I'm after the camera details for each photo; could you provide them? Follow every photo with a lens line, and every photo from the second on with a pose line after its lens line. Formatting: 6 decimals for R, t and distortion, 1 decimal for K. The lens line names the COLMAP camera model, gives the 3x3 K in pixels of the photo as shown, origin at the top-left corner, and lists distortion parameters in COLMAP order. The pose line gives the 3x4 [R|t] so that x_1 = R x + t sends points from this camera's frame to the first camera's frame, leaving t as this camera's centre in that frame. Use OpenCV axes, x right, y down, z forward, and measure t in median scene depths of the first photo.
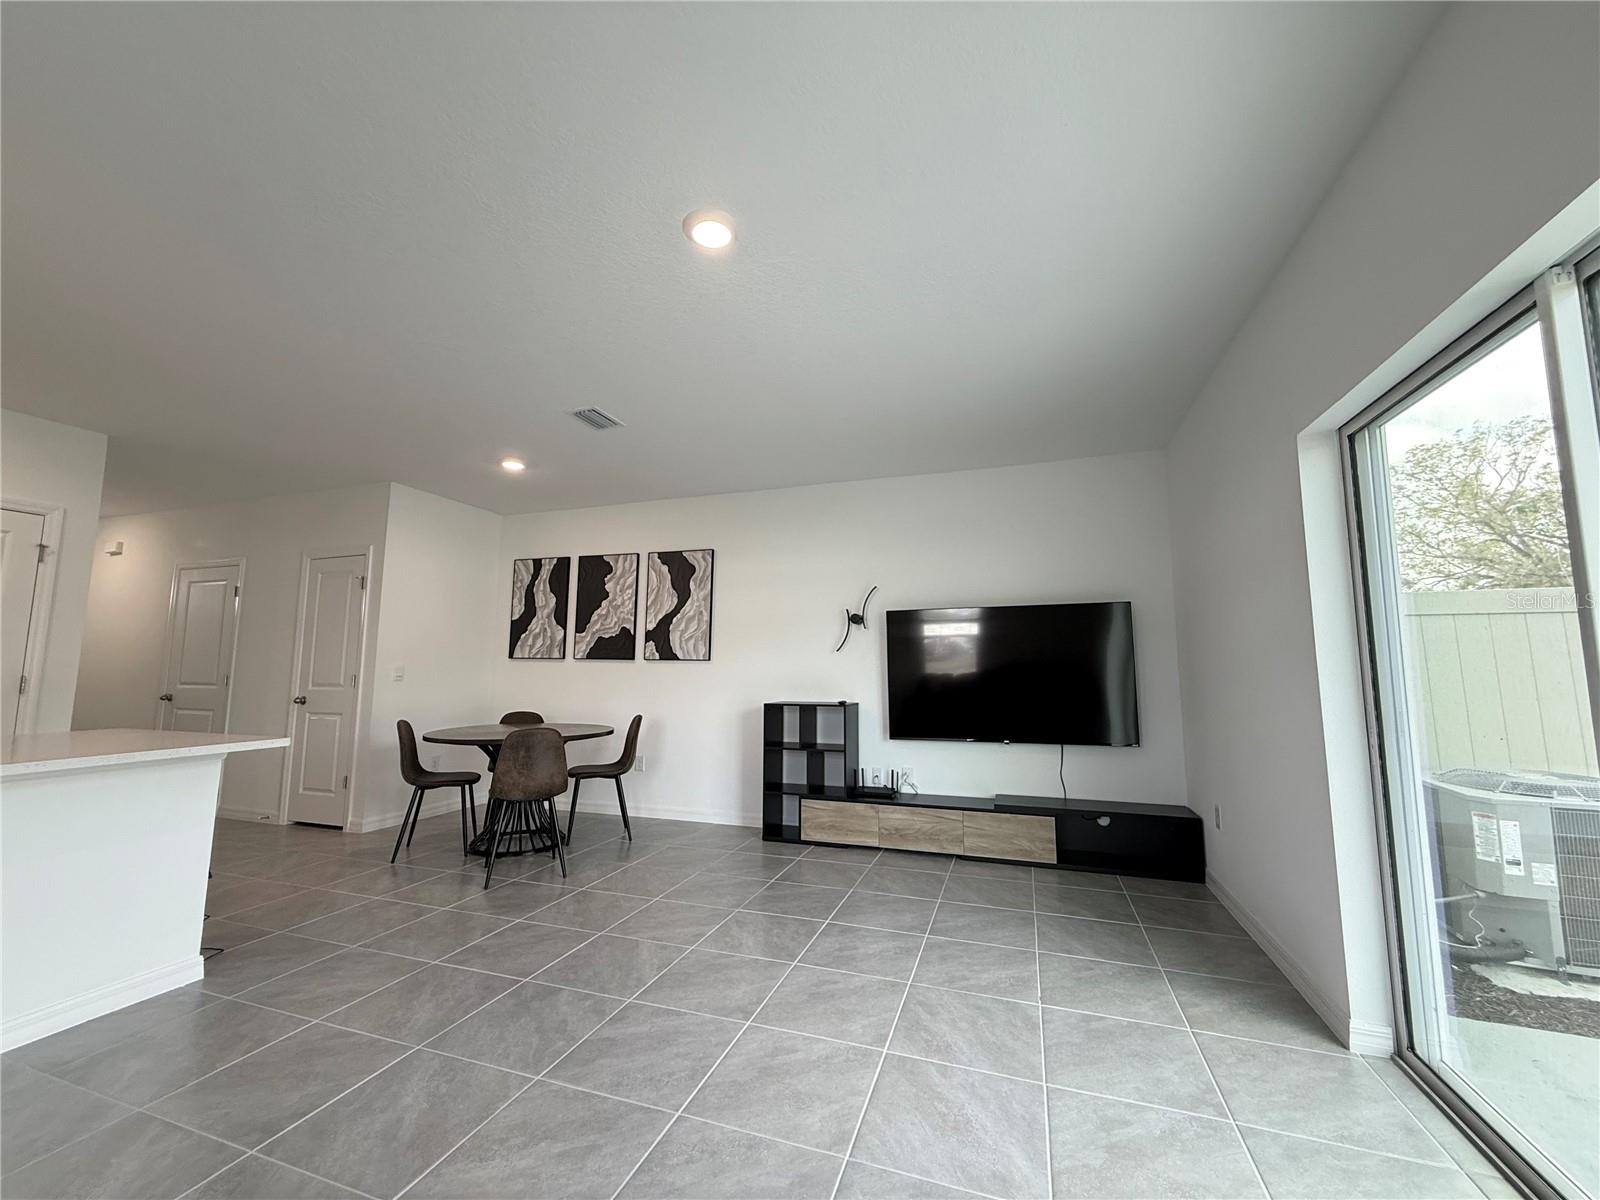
lens RADIAL K [[635.9, 0, 797.2], [0, 635.9, 601.1], [0, 0, 1]] dist [-0.001542, -0.000106]
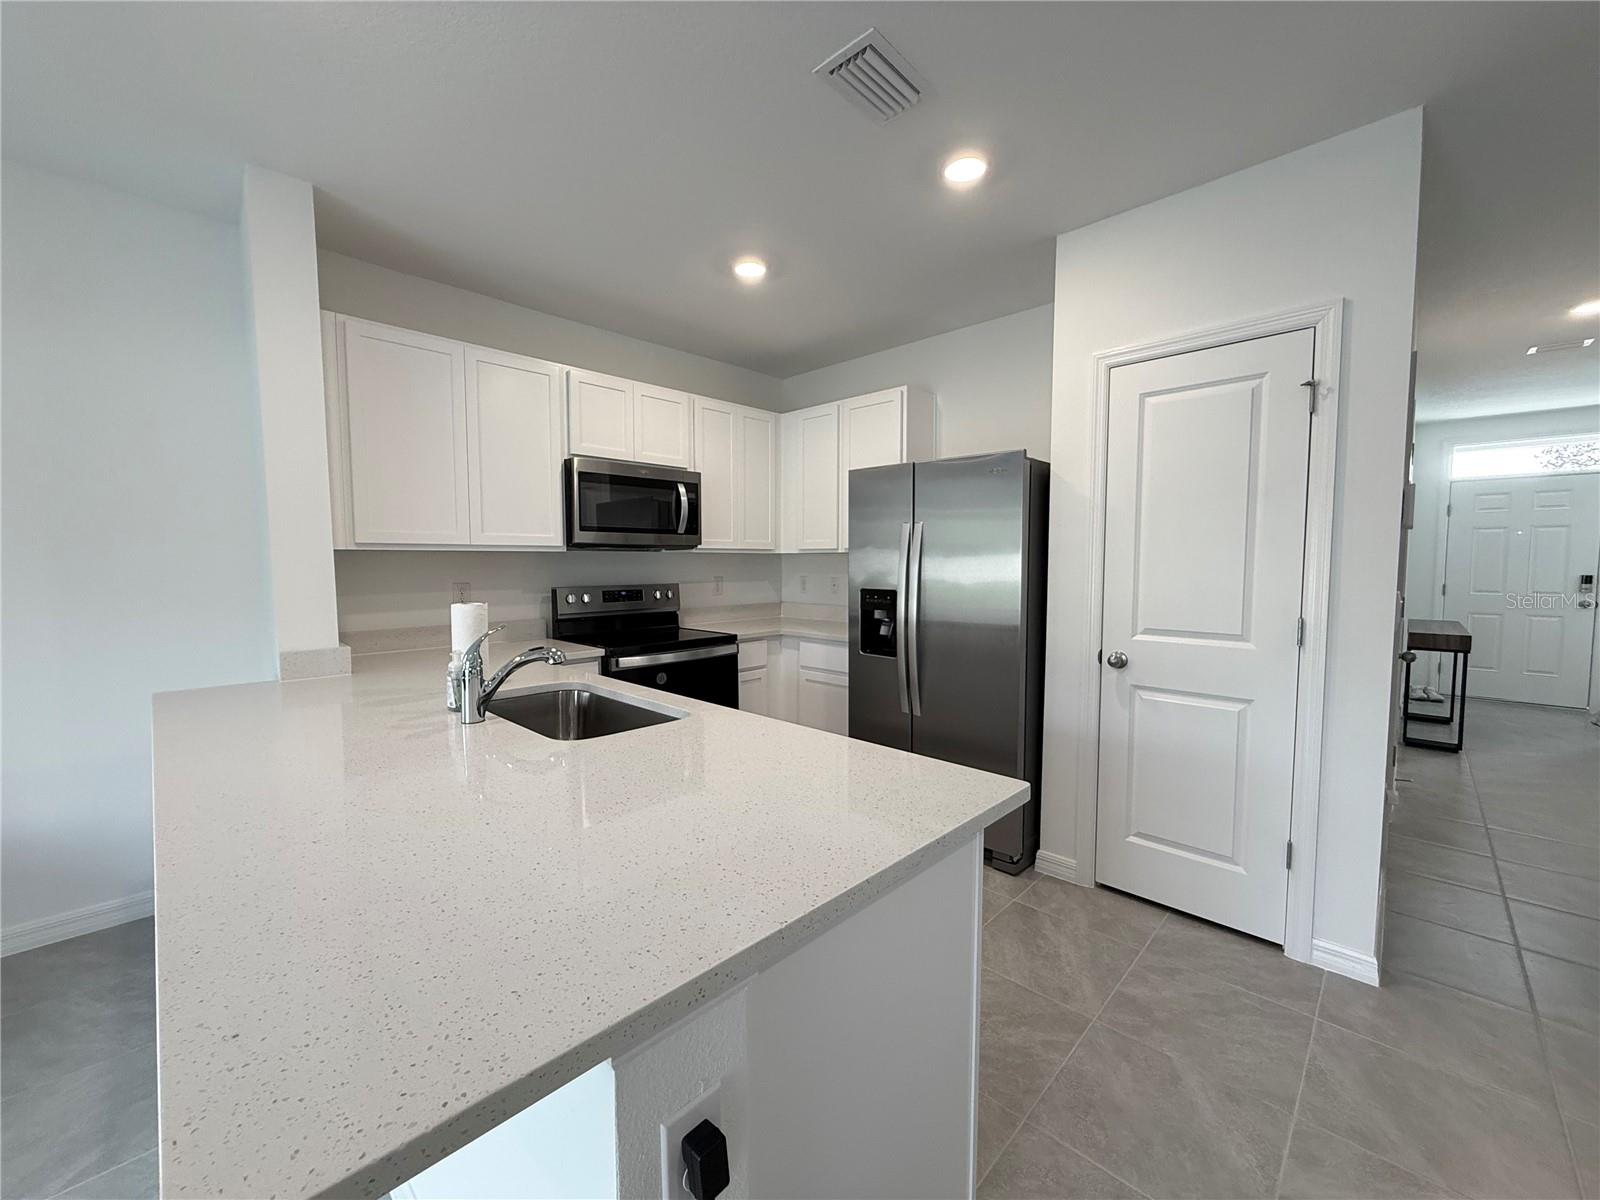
lens RADIAL K [[635.9, 0, 797.2], [0, 635.9, 601.1], [0, 0, 1]] dist [-0.001542, -0.000106]
pose [[-0.422130, 0.057901, -0.904684, -0.830004], [0.101444, 0.994707, 0.016328, 0.076761], [0.900842, -0.084882, -0.425769, 1.367145]]
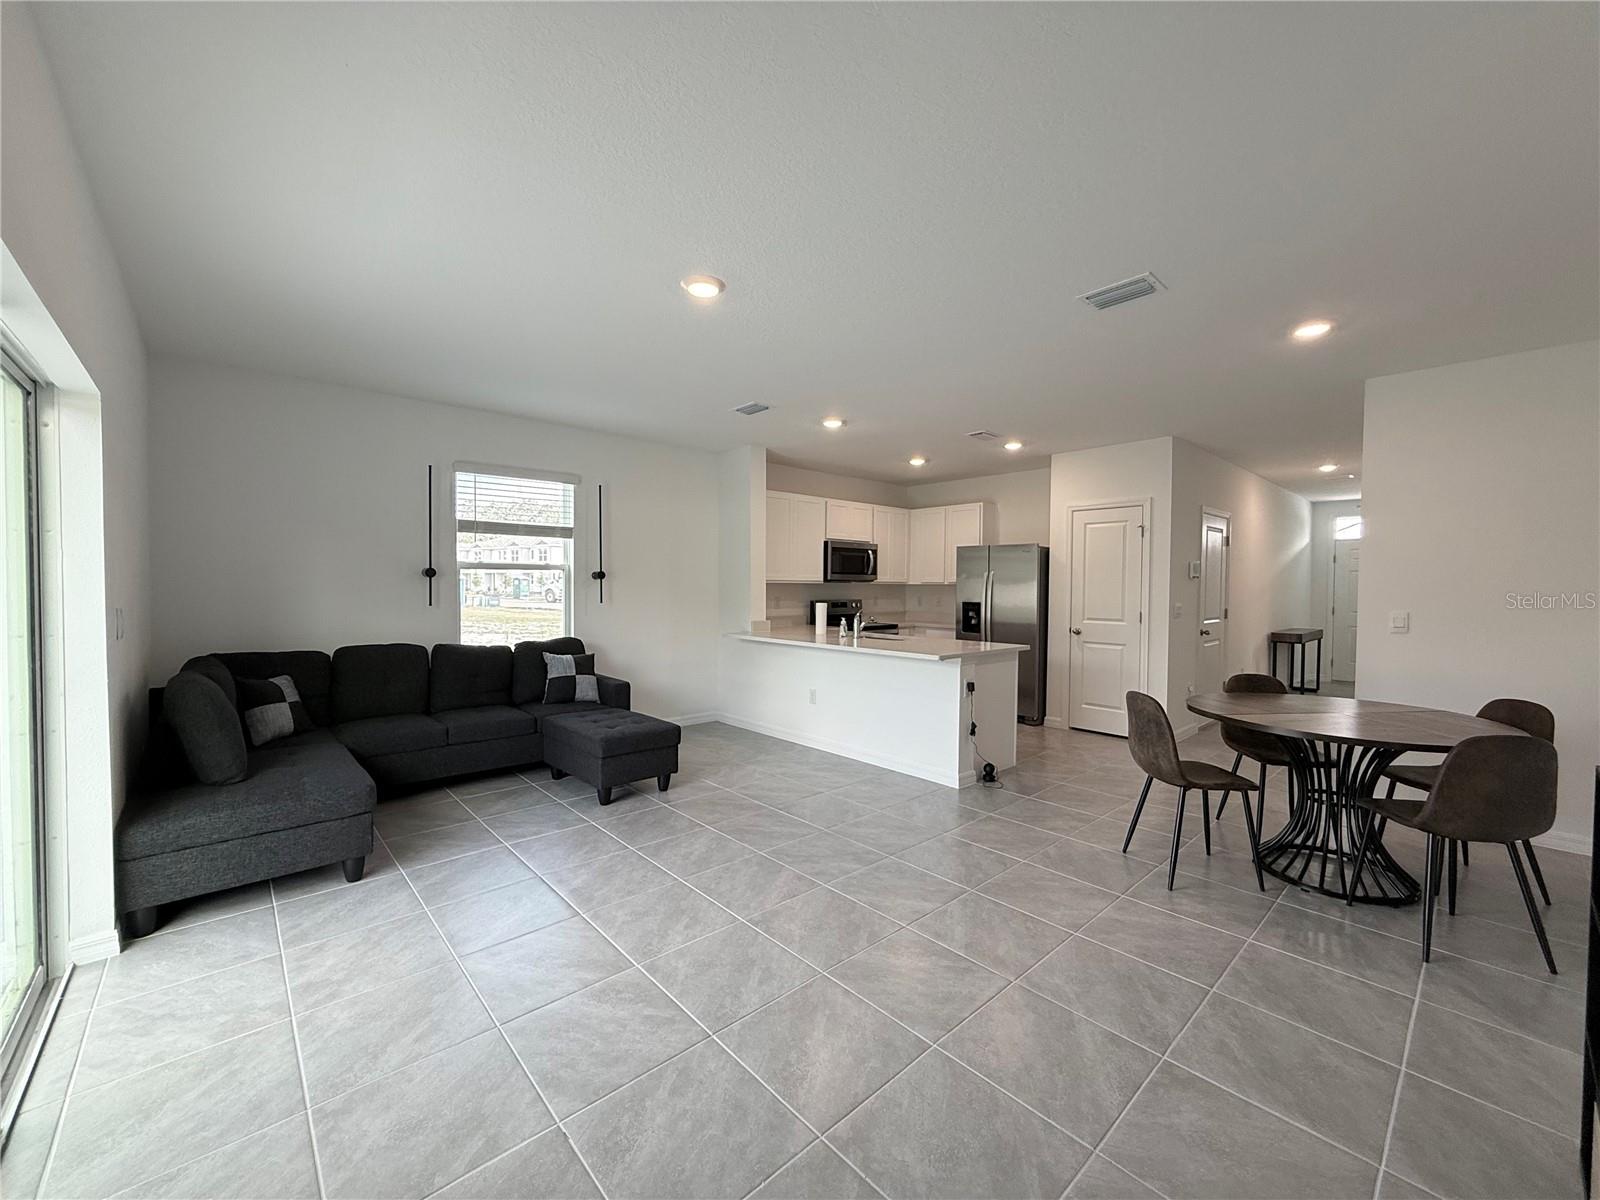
lens RADIAL K [[635.9, 0, 797.2], [0, 635.9, 601.1], [0, 0, 1]] dist [-0.001542, -0.000106]
pose [[-0.478880, 0.015230, -0.877748, 0.885161], [0.087790, 0.995668, -0.030620, 0.106637], [0.873480, -0.091721, -0.478142, 1.657175]]
